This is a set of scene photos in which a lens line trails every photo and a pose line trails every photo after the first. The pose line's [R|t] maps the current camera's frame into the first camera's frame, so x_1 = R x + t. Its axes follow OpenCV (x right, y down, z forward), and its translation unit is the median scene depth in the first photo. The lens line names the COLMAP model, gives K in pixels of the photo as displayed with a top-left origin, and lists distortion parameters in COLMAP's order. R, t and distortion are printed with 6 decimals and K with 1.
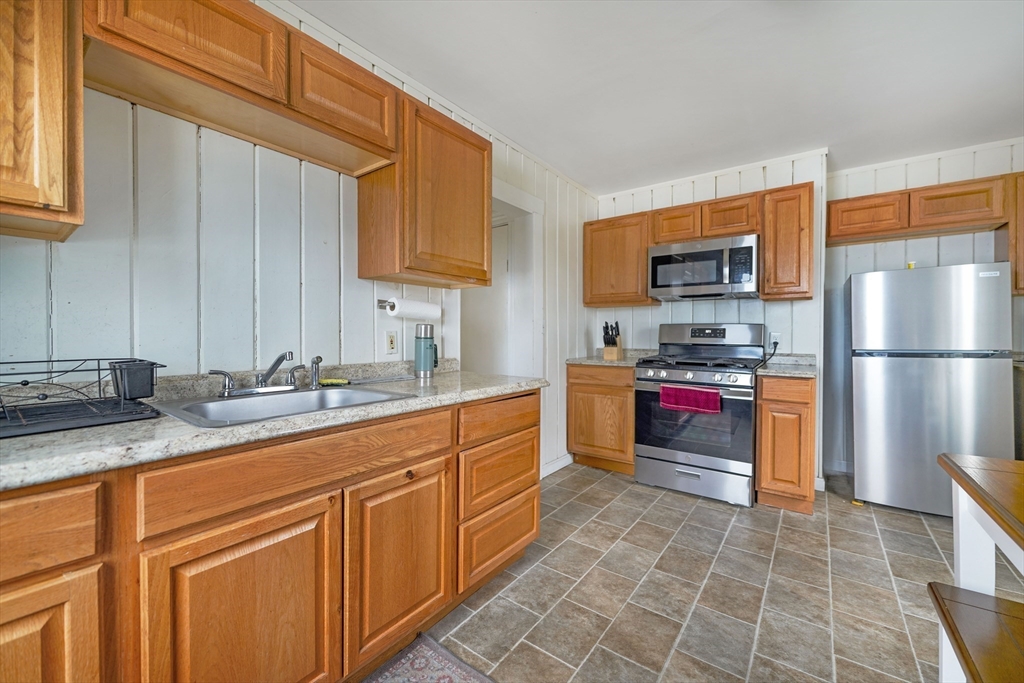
lens RADIAL K [[407.2, 0, 512.7], [0, 407.2, 337.4], [0, 0, 1]] dist [-0.004073, 0.000171]
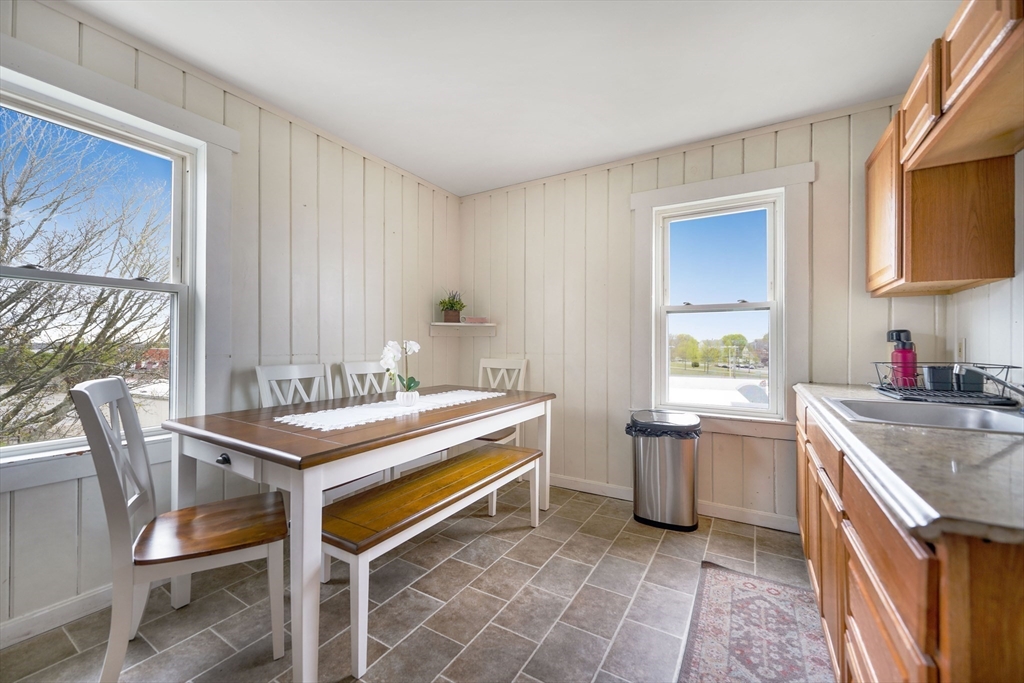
lens RADIAL K [[407.2, 0, 509.9], [0, 407.2, 341.2], [0, 0, 1]] dist [-0.004073, 0.000171]
pose [[-0.995066, -0.002613, -0.099177, 0.958359], [-0.003078, 0.999985, 0.004537, -0.019767], [0.099164, 0.004819, -0.995059, 2.212866]]
